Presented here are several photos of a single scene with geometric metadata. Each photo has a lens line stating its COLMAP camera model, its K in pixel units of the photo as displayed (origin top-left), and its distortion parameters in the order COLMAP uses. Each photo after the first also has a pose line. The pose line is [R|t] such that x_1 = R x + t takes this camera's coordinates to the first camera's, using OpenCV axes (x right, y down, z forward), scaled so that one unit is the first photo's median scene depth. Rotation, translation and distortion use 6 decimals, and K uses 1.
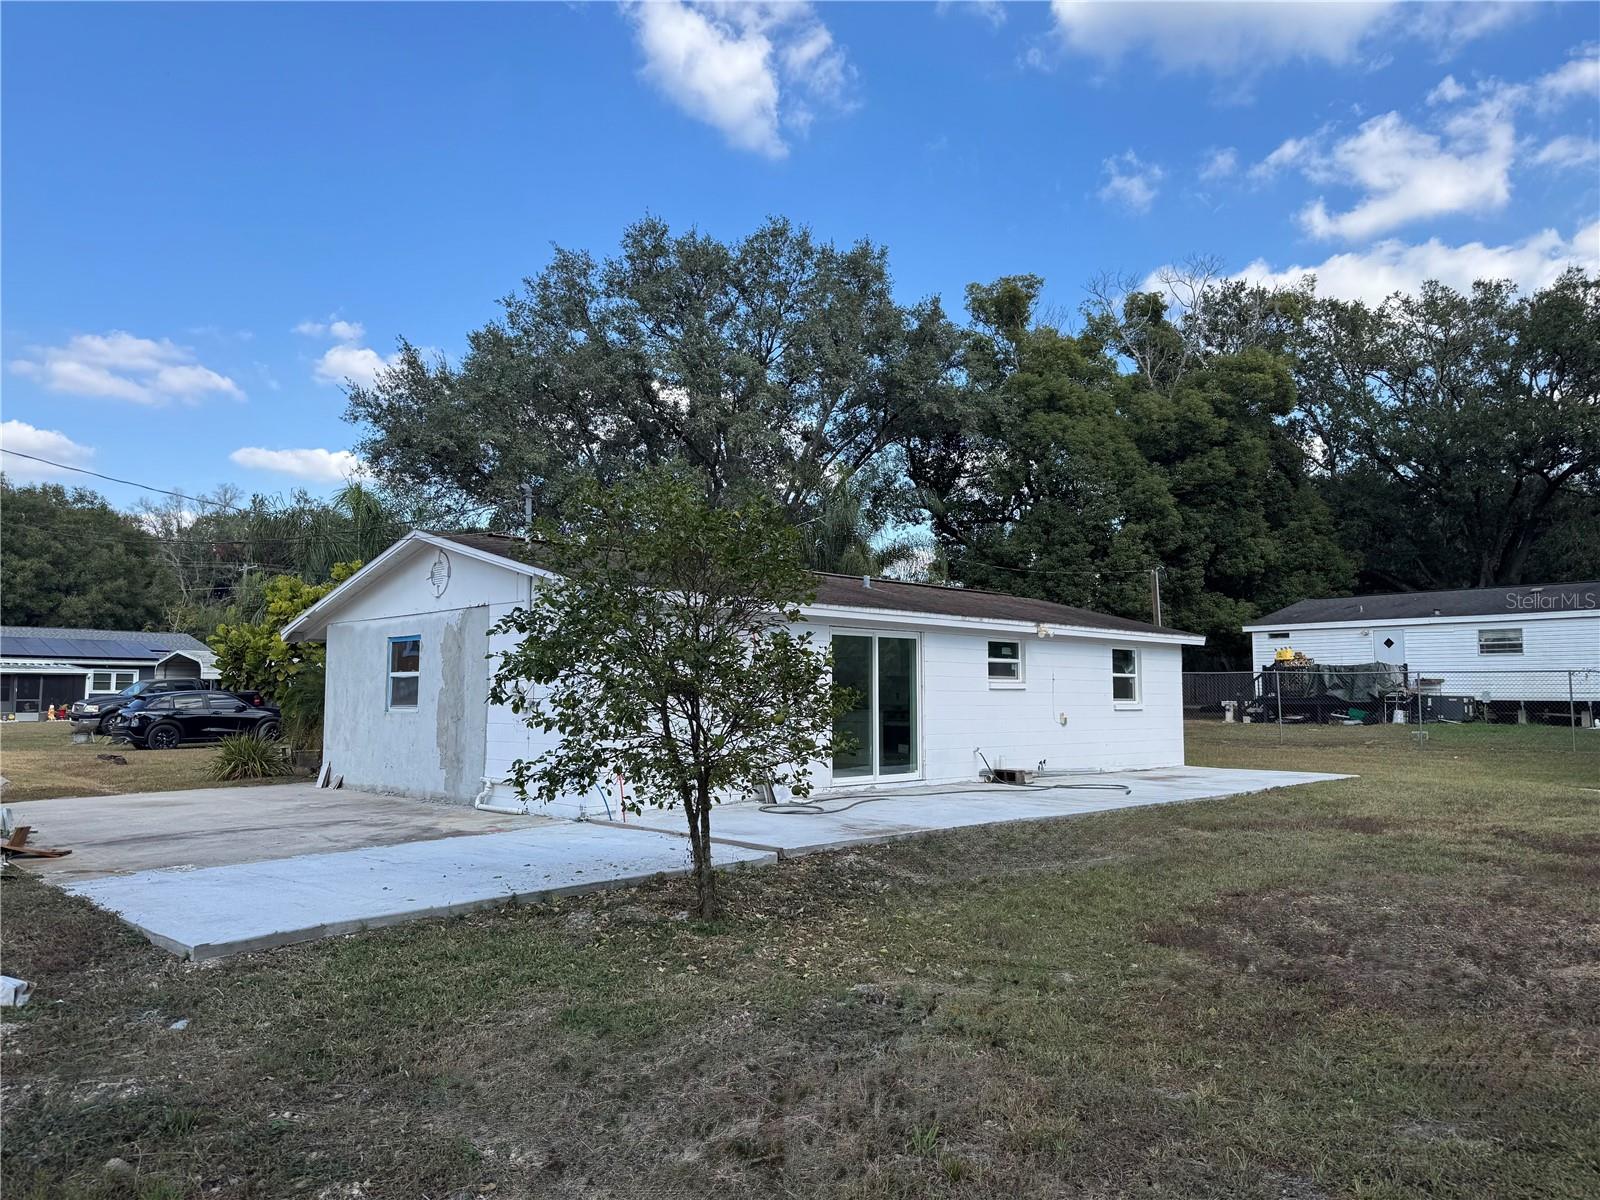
lens RADIAL K [[1126.1, 0, 809.8], [0, 1126.1, 603.0], [0, 0, 1]] dist [0.049106, -0.072702]
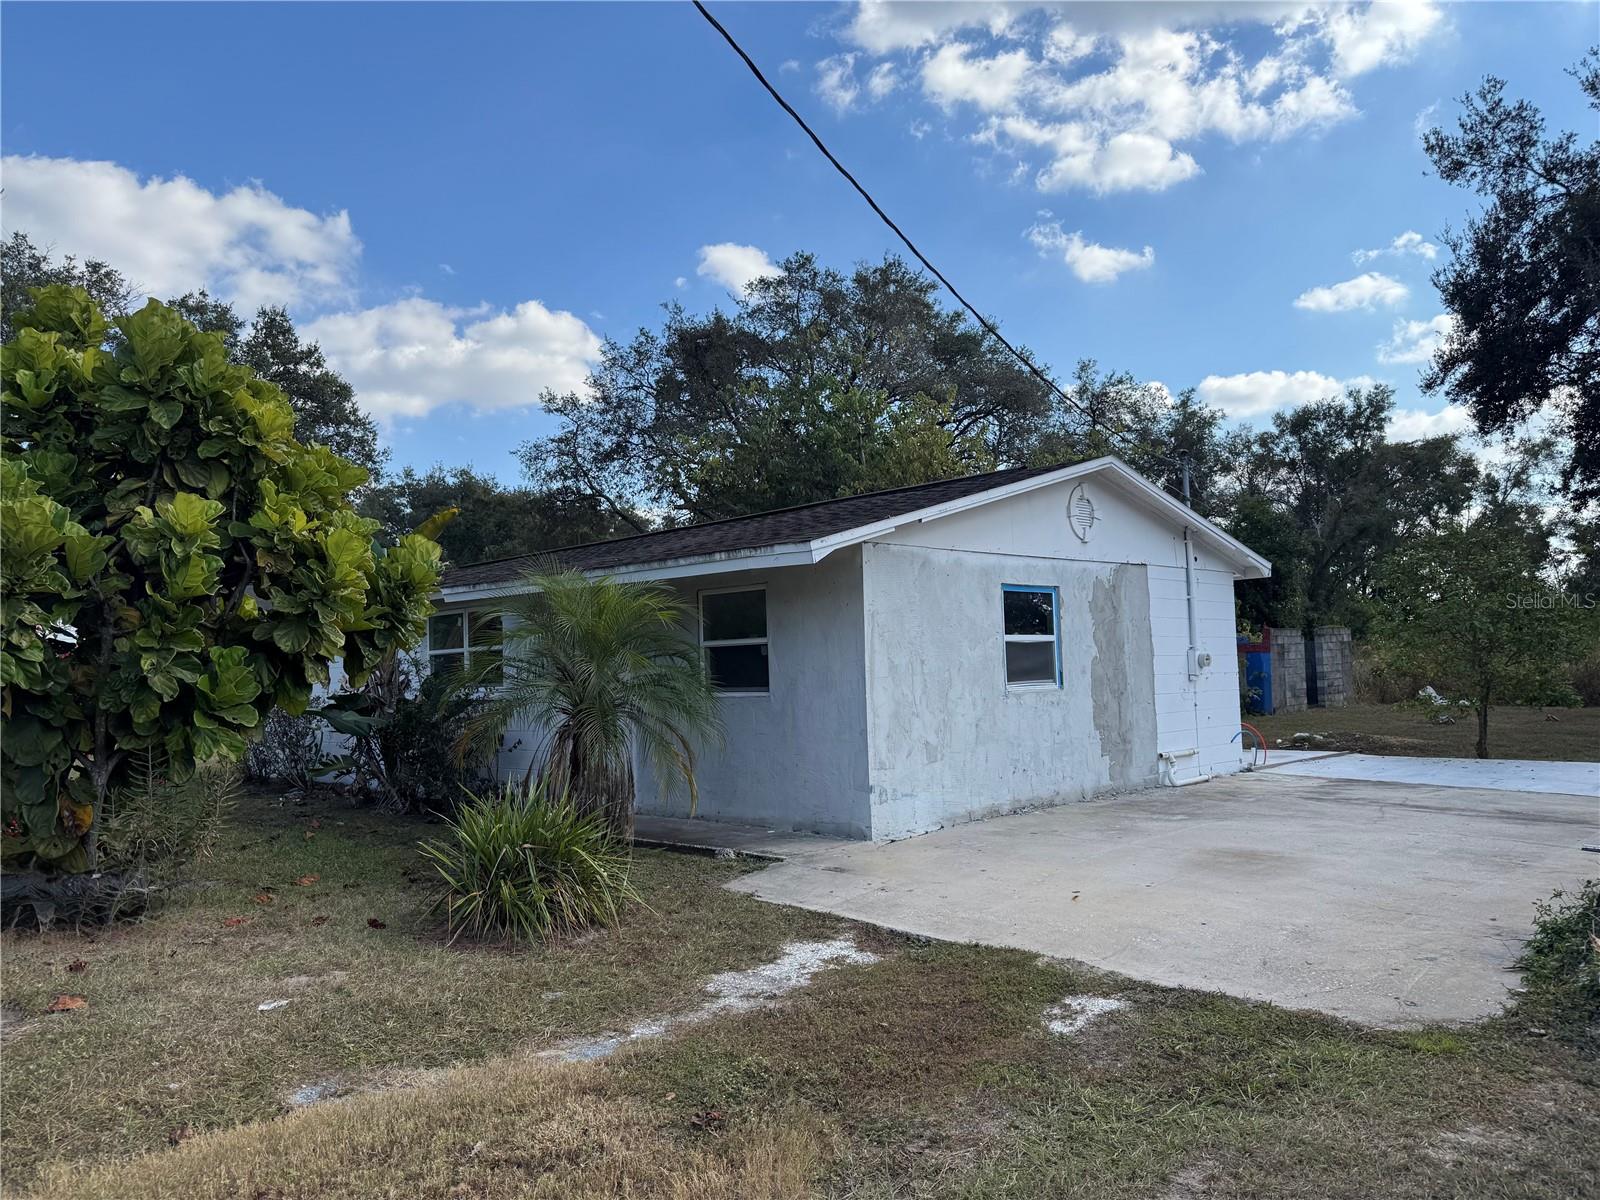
lens RADIAL K [[1126.1, 0, 808.8], [0, 1126.1, 600.7], [0, 0, 1]] dist [0.049106, -0.072702]
pose [[0.004191, 0.057864, 0.998316, -0.758845], [-0.057126, 0.996708, -0.057531, 0.062550], [-0.998358, -0.056789, 0.007483, 0.804515]]
